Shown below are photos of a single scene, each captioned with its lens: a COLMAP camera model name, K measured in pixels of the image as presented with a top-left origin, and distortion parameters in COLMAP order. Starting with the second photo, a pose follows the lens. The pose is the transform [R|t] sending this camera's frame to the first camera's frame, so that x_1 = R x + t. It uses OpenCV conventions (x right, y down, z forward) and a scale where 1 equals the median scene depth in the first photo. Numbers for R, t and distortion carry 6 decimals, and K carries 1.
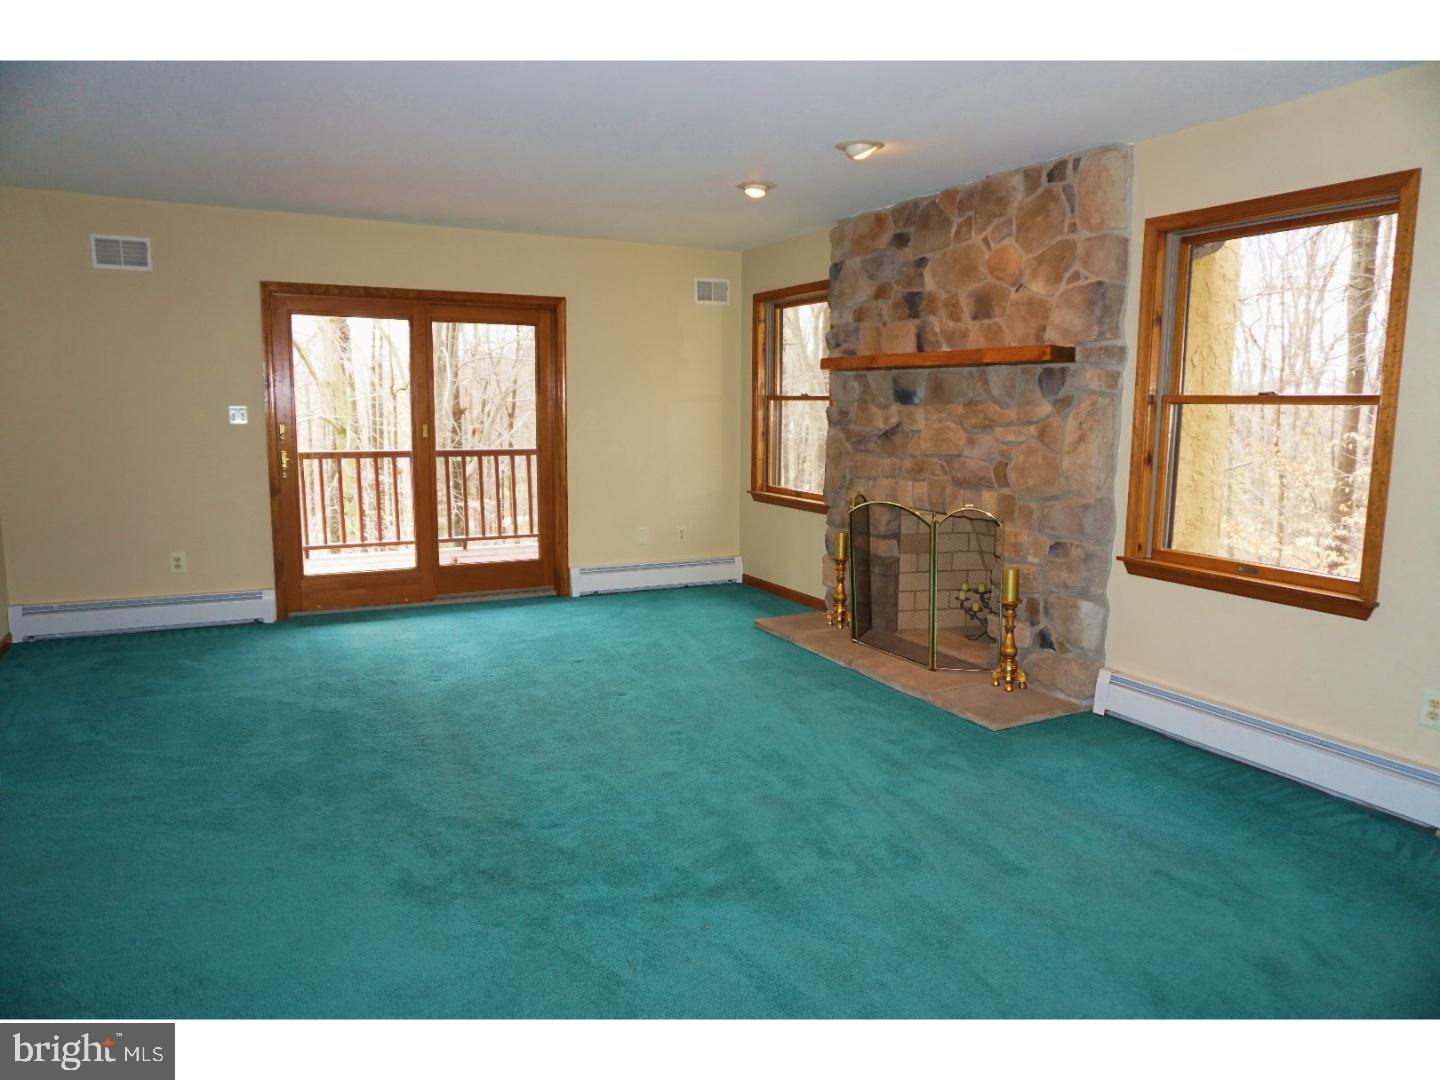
lens RADIAL K [[1012.6, 0, 720.0], [0, 1012.6, 540.0], [0, 0, 1]] dist [0.001695, 0.005290]
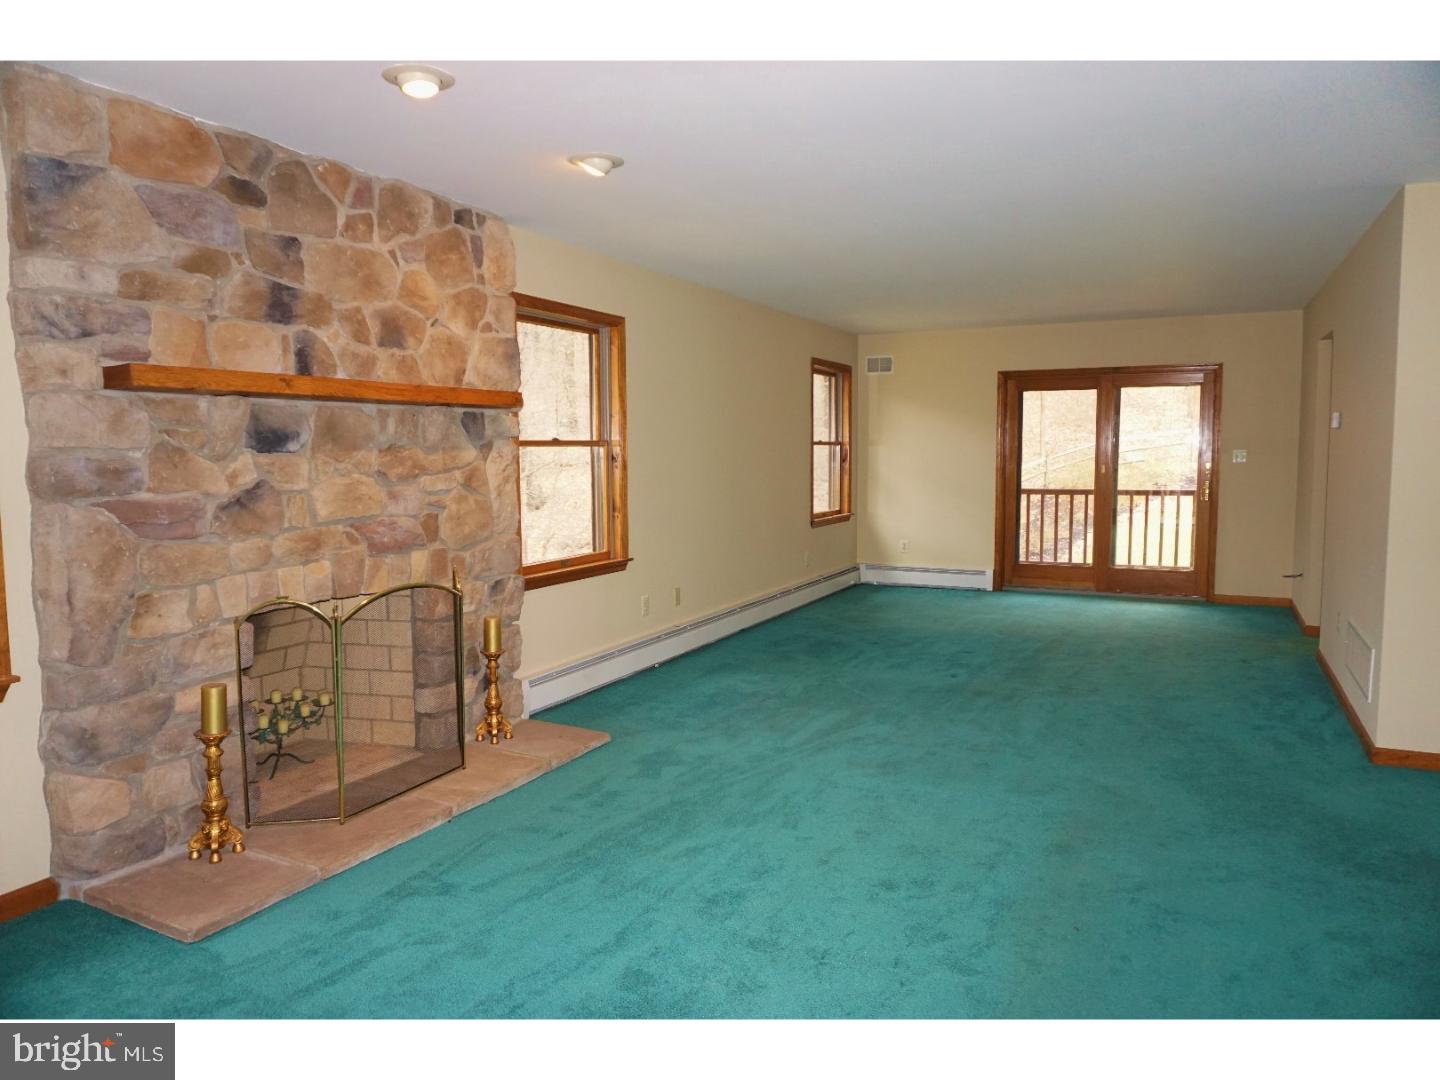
lens RADIAL K [[1012.6, 0, 720.0], [0, 1012.6, 540.0], [0, 0, 1]] dist [0.001695, 0.005290]
pose [[-0.612329, -0.077958, 0.786750, -0.568894], [0.108252, 0.977487, 0.181111, -0.185738], [-0.783157, 0.196067, -0.590105, 1.311520]]
